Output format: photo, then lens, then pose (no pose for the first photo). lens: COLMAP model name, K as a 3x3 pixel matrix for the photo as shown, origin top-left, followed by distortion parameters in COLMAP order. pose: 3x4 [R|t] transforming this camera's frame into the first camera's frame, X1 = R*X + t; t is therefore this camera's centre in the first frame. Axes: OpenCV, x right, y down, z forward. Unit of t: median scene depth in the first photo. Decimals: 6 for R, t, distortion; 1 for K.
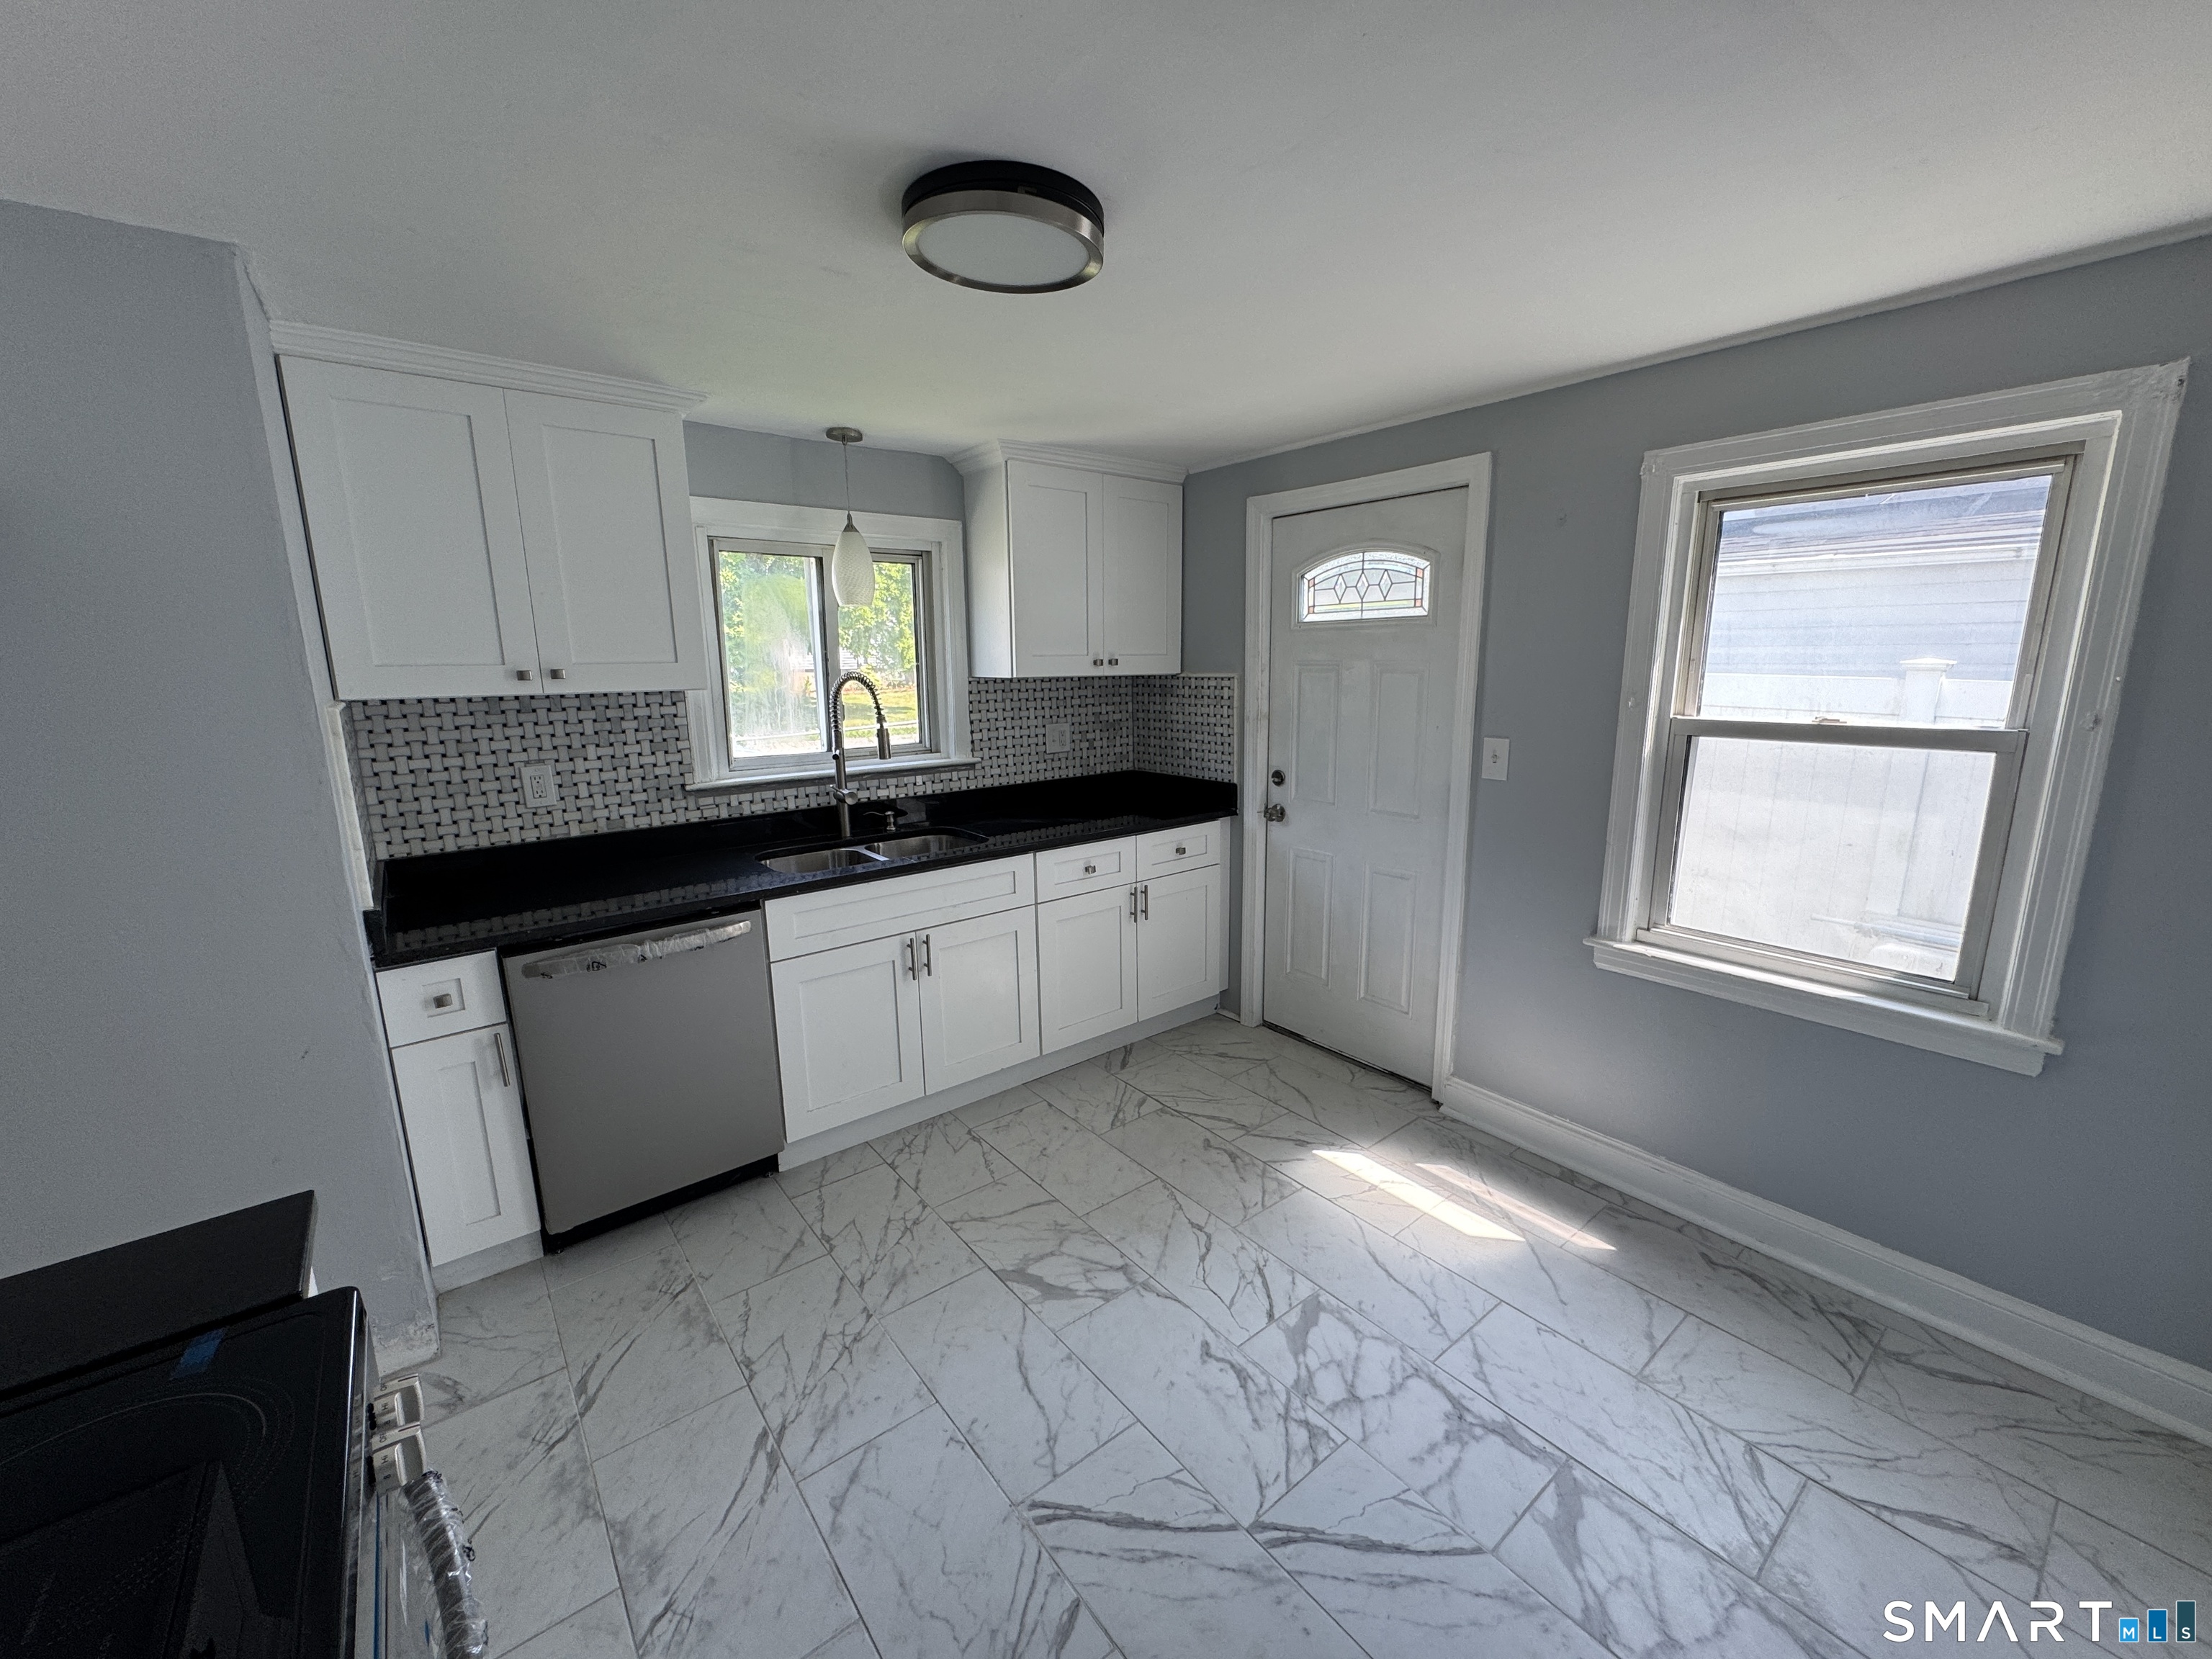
lens RADIAL K [[887.5, 0, 1119.6], [0, 887.5, 830.1], [0, 0, 1]] dist [0.002228, -0.000067]
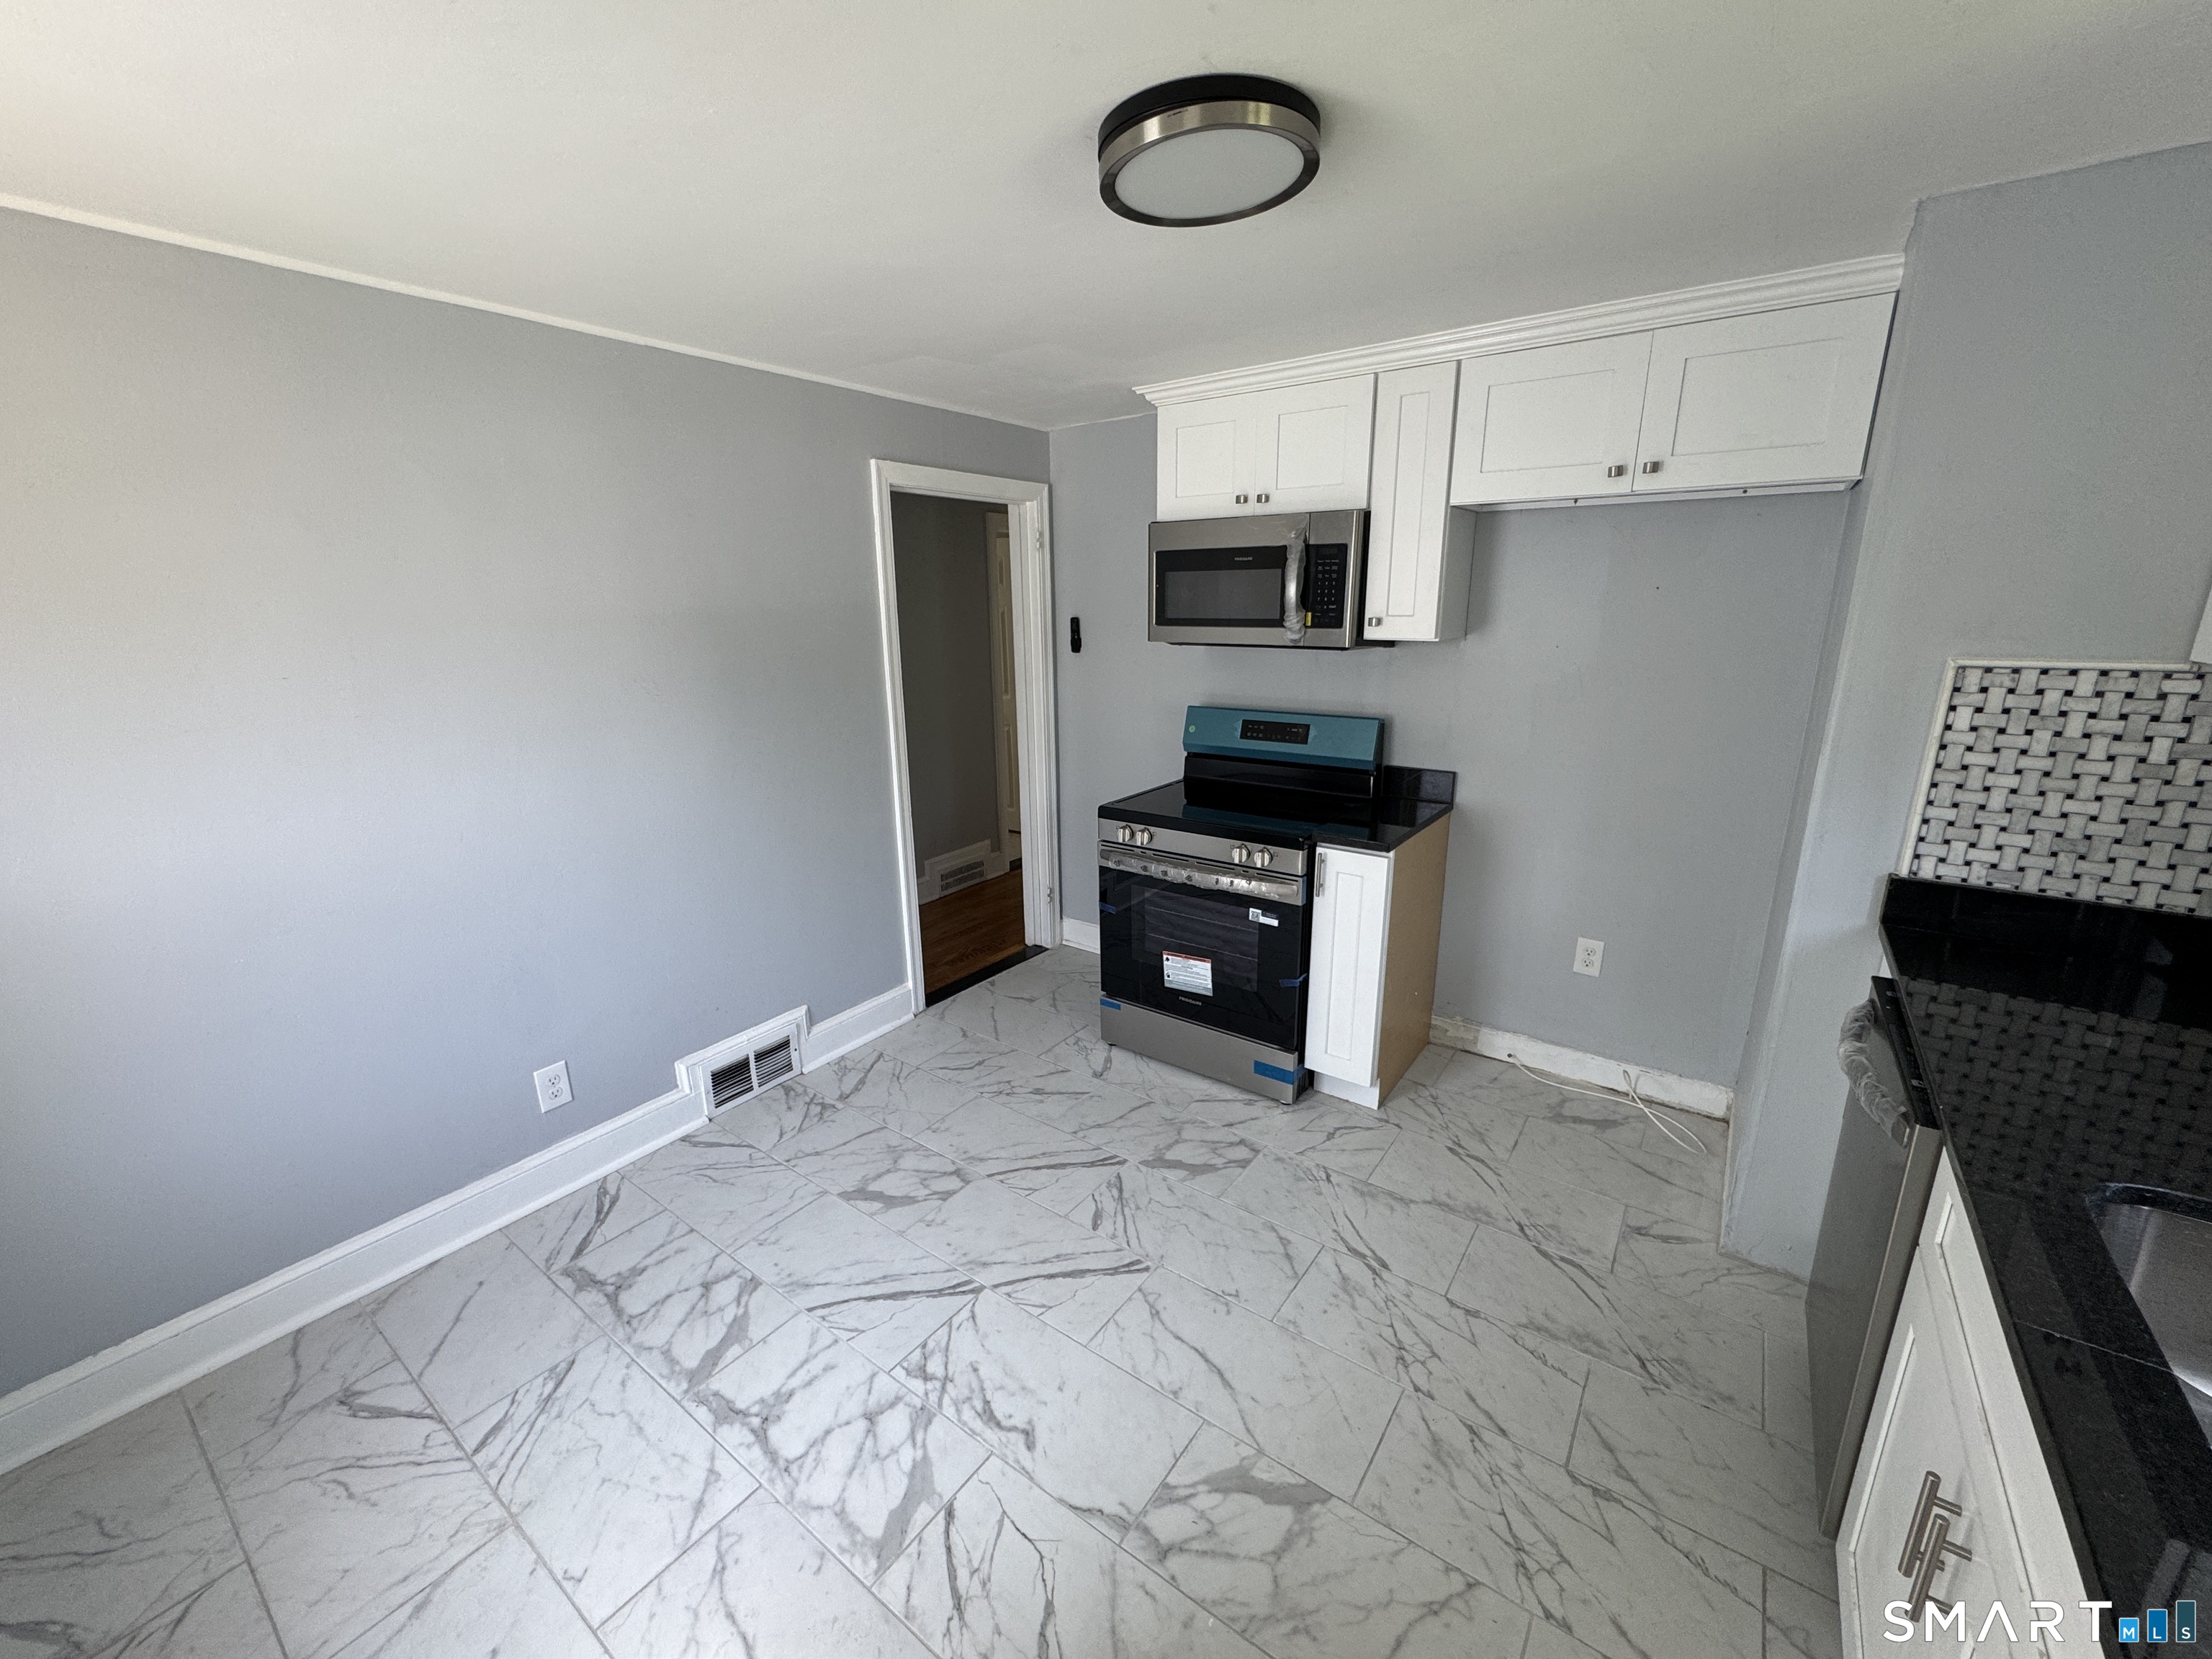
lens RADIAL K [[887.5, 0, 1114.3], [0, 887.5, 828.5], [0, 0, 1]] dist [0.002228, -0.000067]
pose [[-0.964899, 0.089524, -0.246893, 0.186758], [-0.028636, 0.898634, 0.437764, -0.348557], [0.261057, 0.429468, -0.864527, 1.589949]]
